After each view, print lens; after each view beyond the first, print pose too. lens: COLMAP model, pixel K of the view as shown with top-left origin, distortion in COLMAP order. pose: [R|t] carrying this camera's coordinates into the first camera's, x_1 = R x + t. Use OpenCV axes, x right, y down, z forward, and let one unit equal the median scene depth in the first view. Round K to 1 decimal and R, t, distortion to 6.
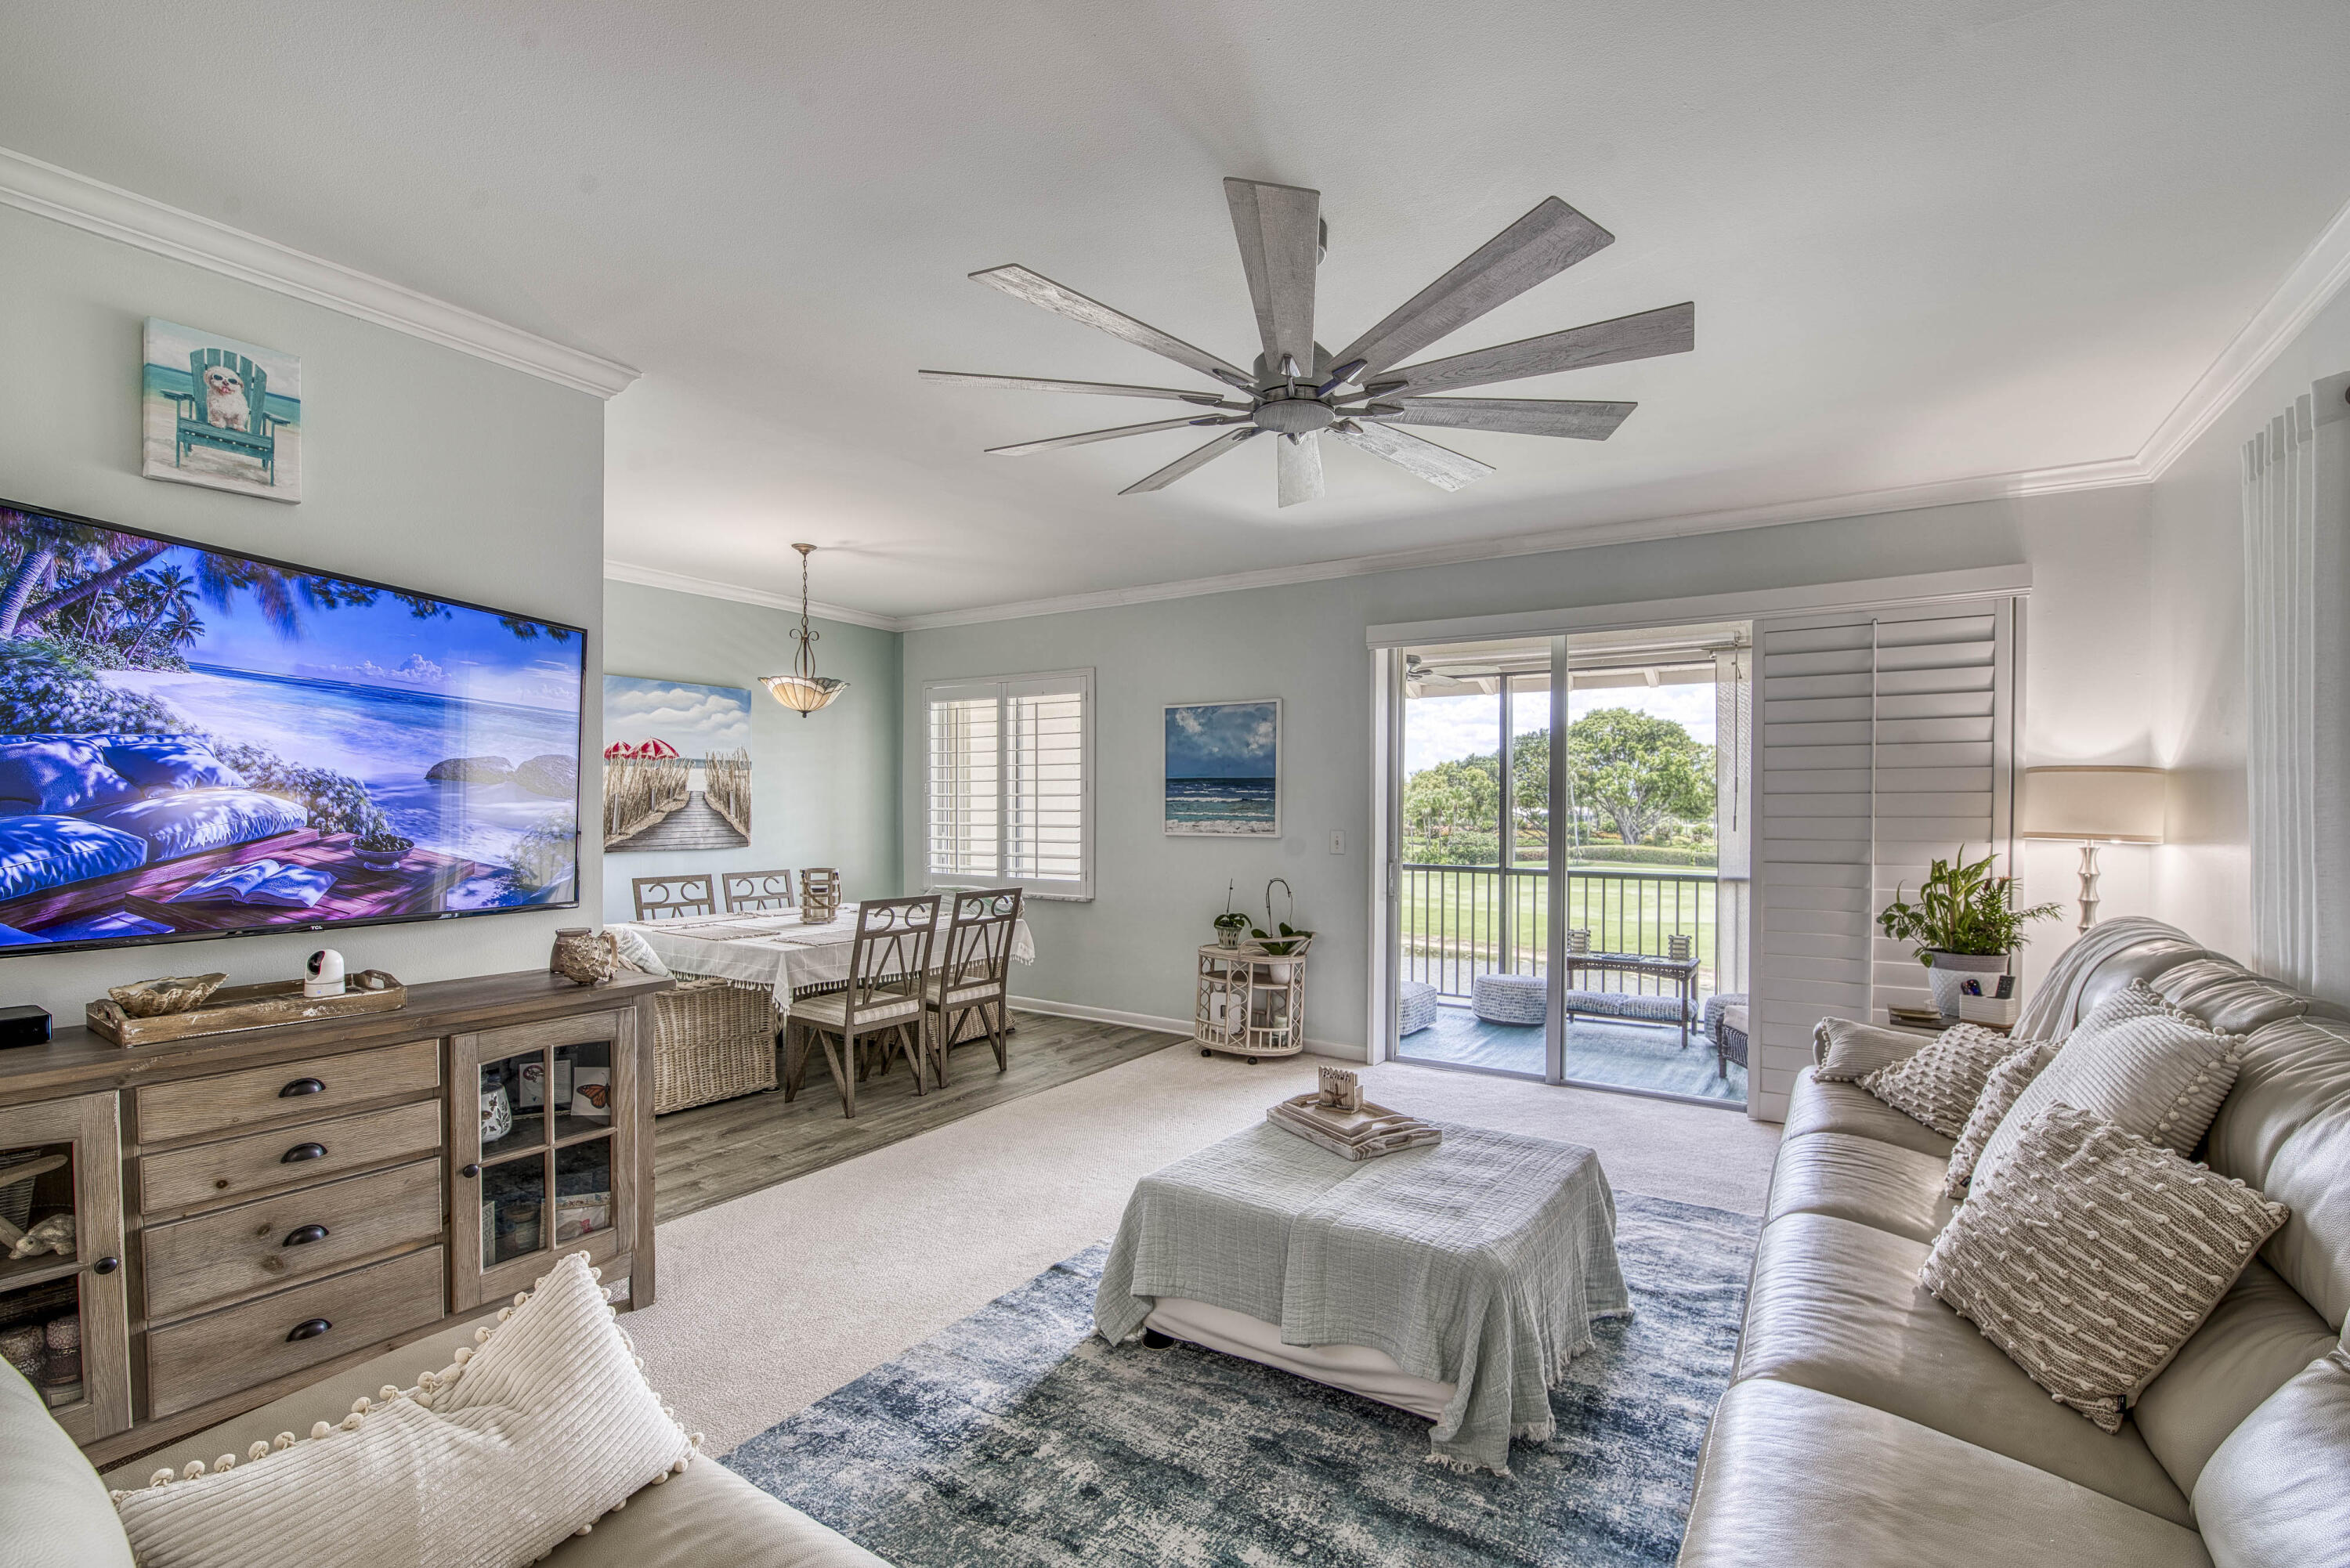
lens RADIAL K [[1011.4, 0, 1199.0], [0, 1011.4, 817.0], [0, 0, 1]] dist [-0.005006, -0.007989]
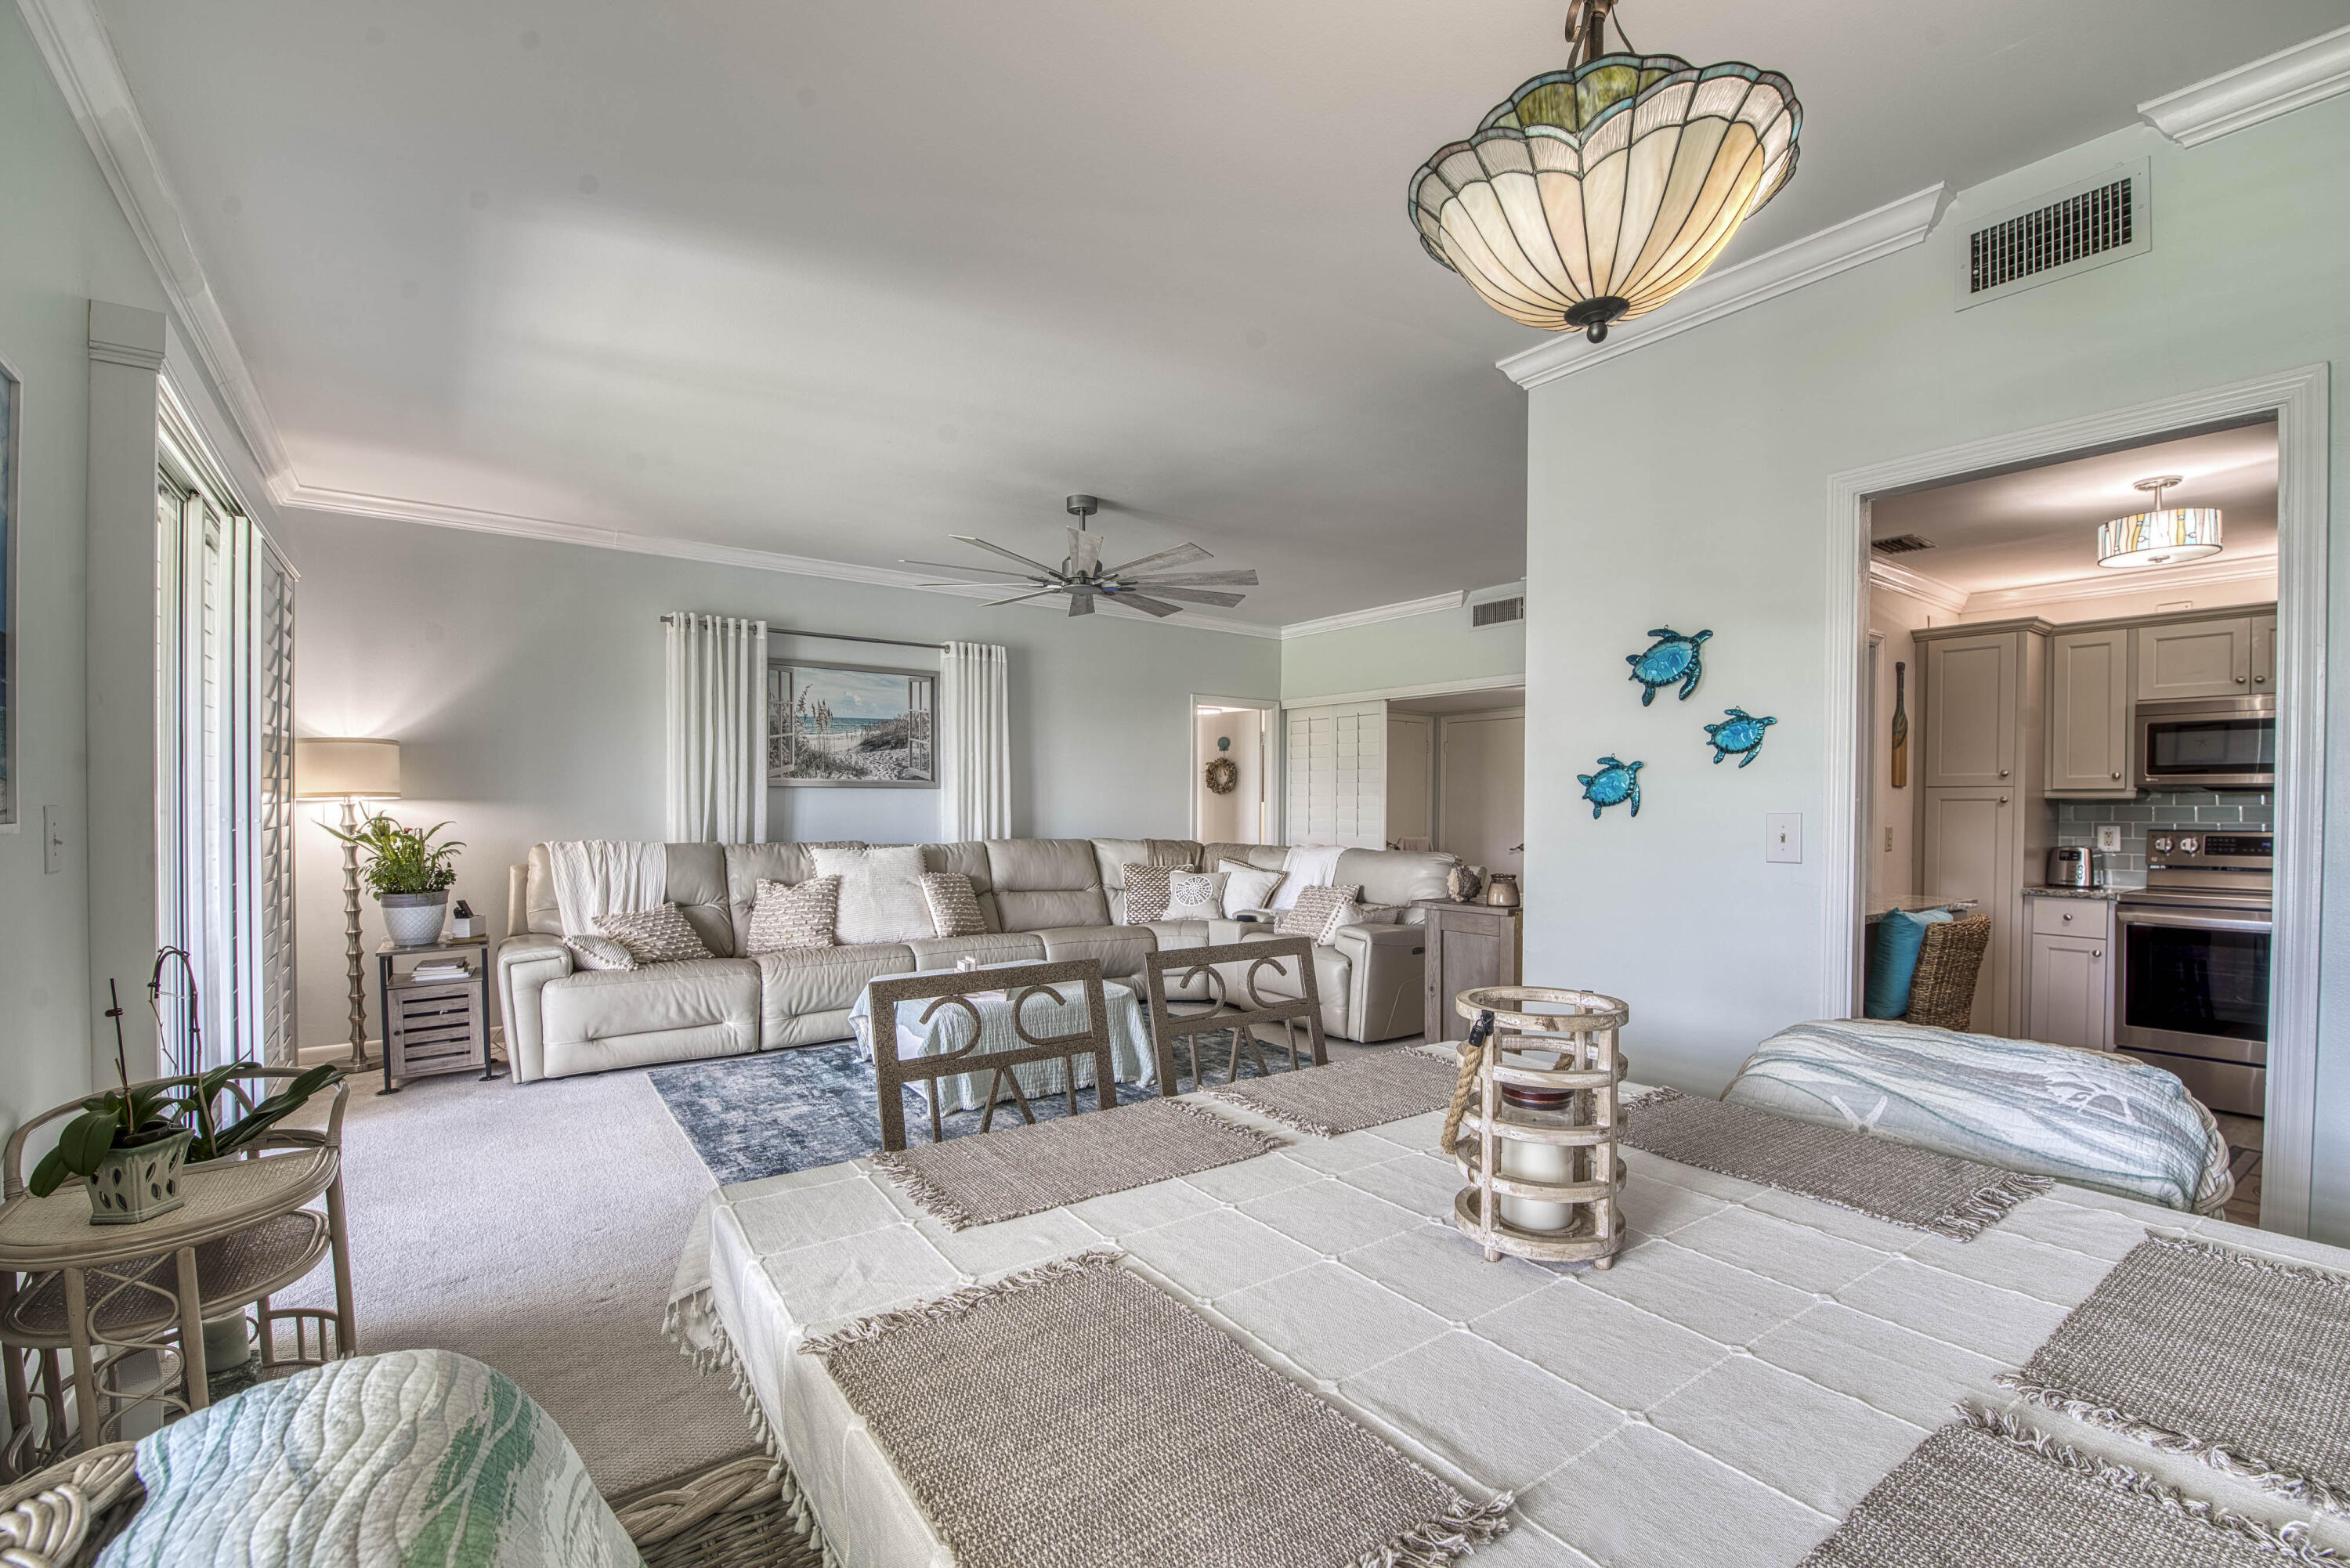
lens RADIAL K [[1011.4, 0, 1199.4], [0, 1011.4, 818.0], [0, 0, 1]] dist [-0.005006, -0.007989]
pose [[-0.931542, -0.016098, 0.363278, -0.358961], [-0.007508, 0.999658, 0.025048, 0.005438], [-0.363557, 0.020606, -0.931344, 1.158132]]
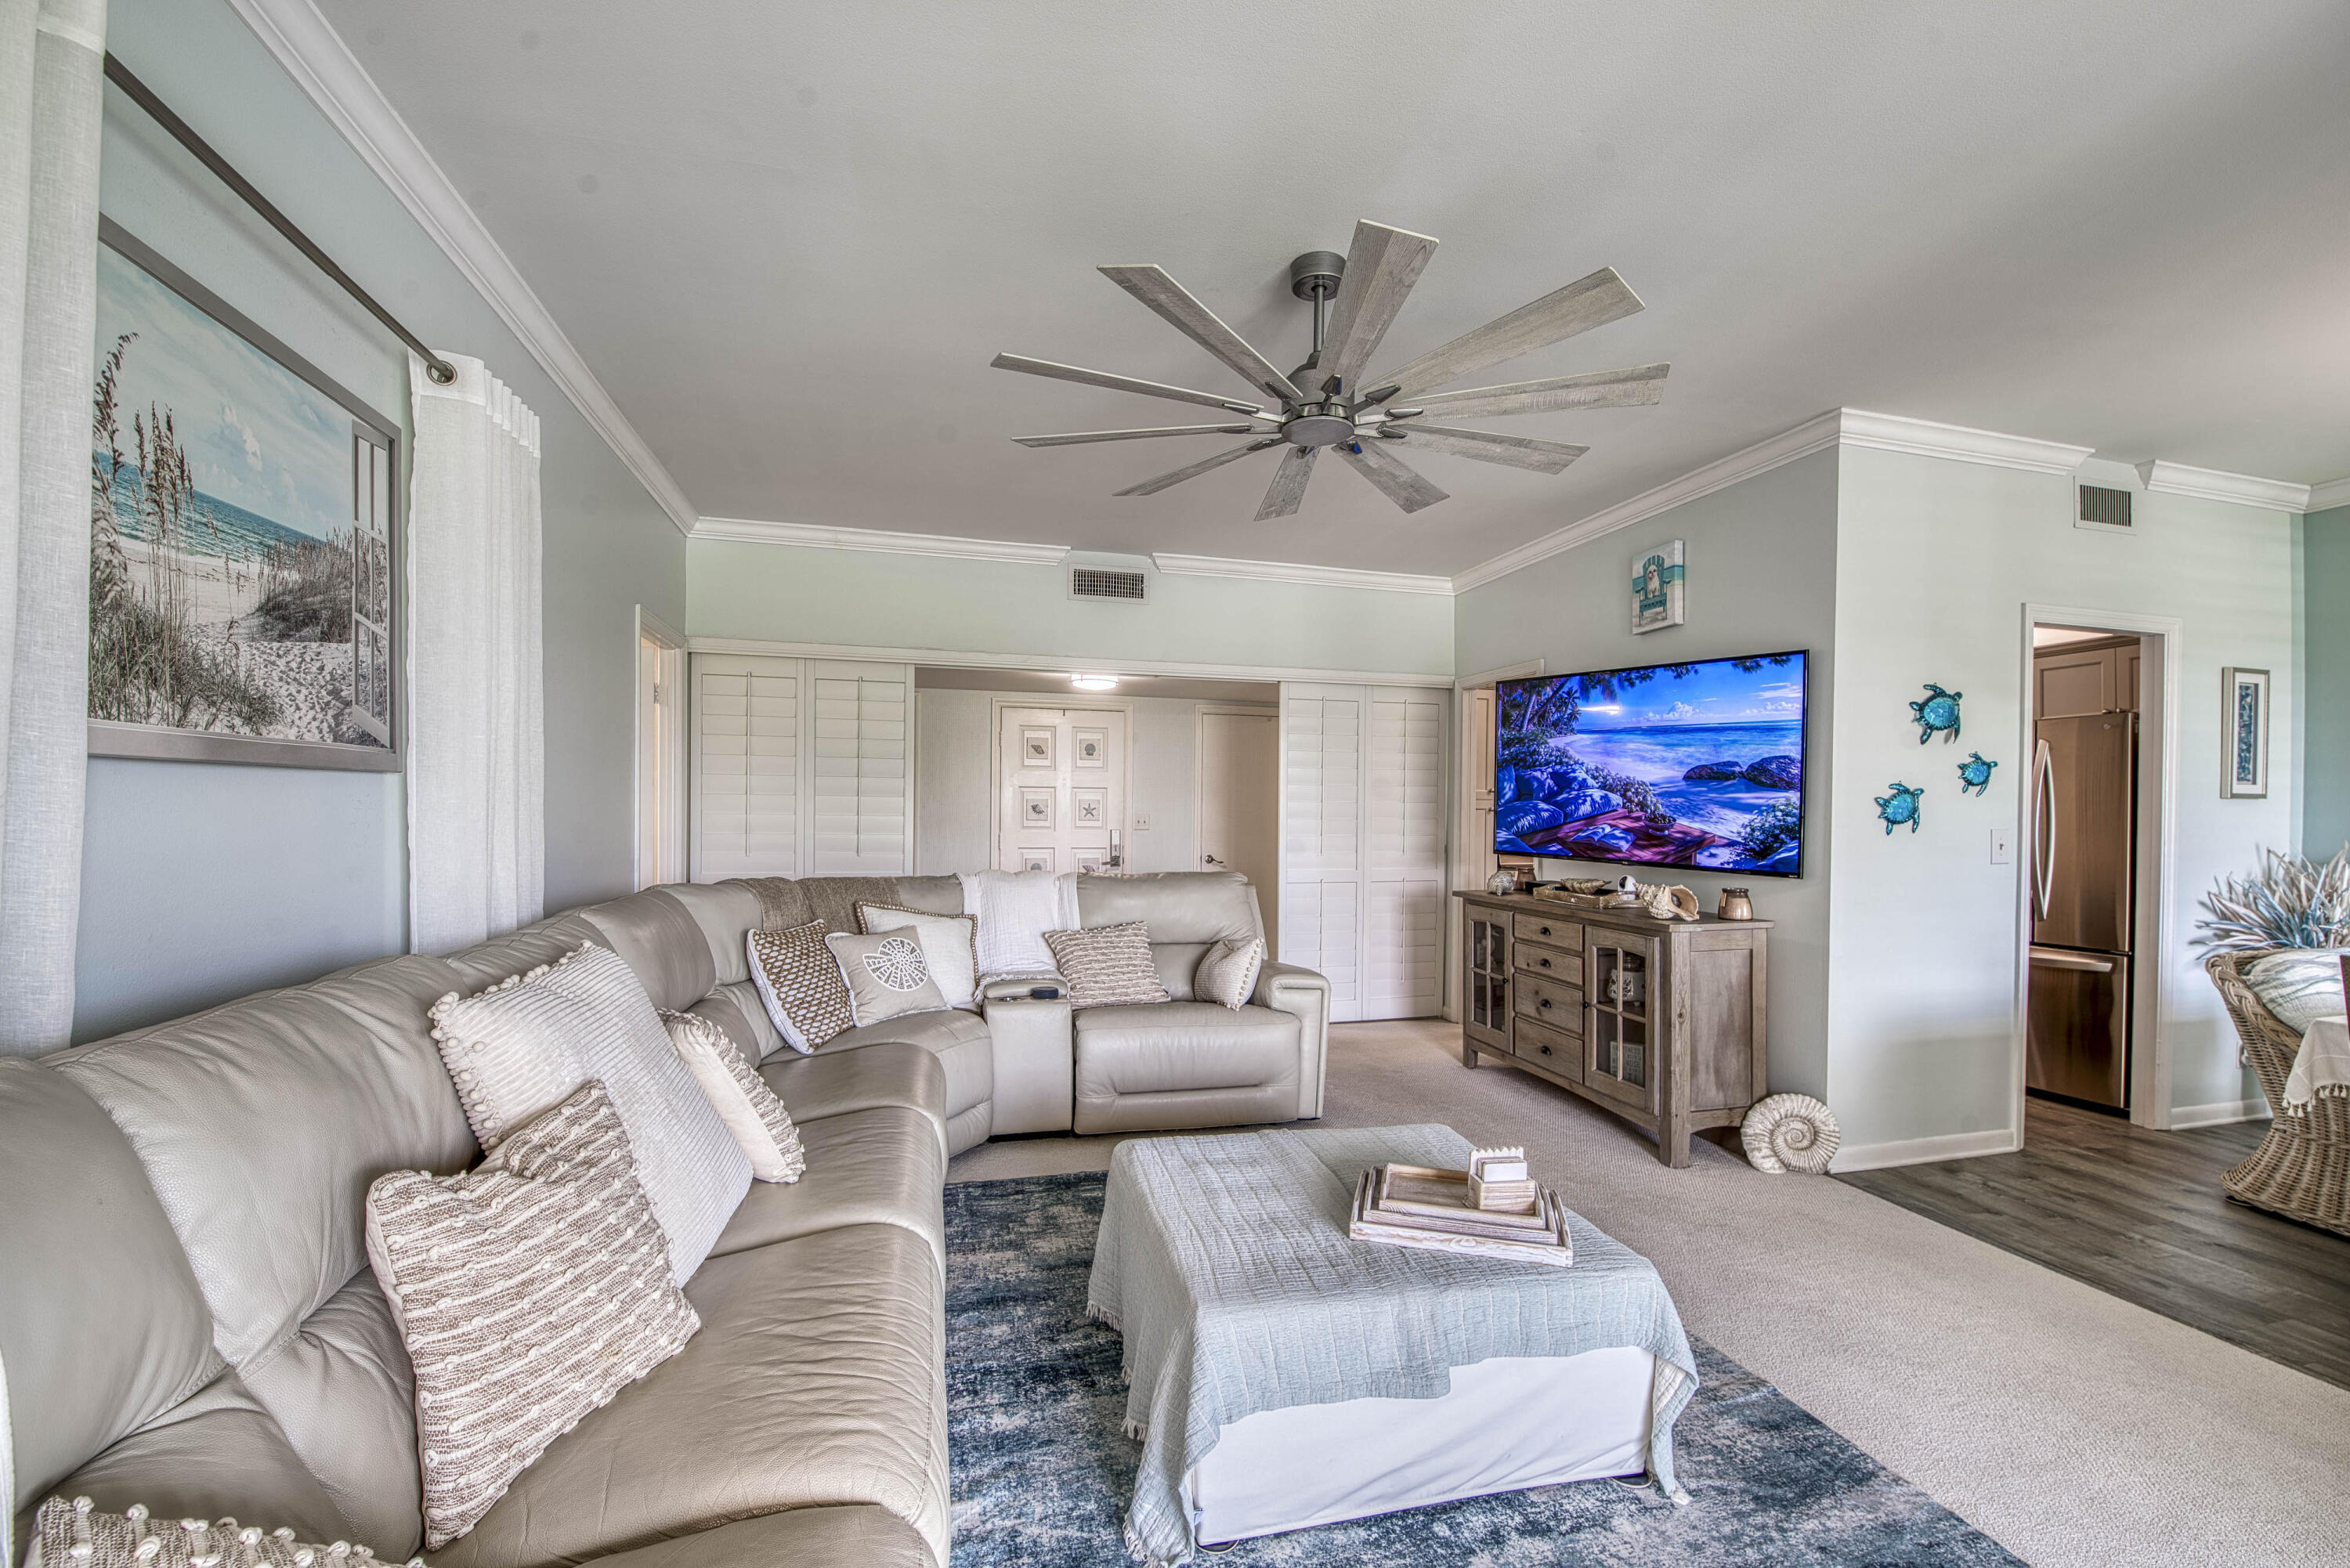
lens RADIAL K [[1011.4, 0, 1202.7], [0, 1011.4, 814.7], [0, 0, 1]] dist [-0.005006, -0.007989]
pose [[-0.675289, -0.007420, -0.737516, 0.411708], [-0.022388, 0.999695, 0.010441, 0.008224], [0.737214, 0.023563, -0.675249, 0.685565]]
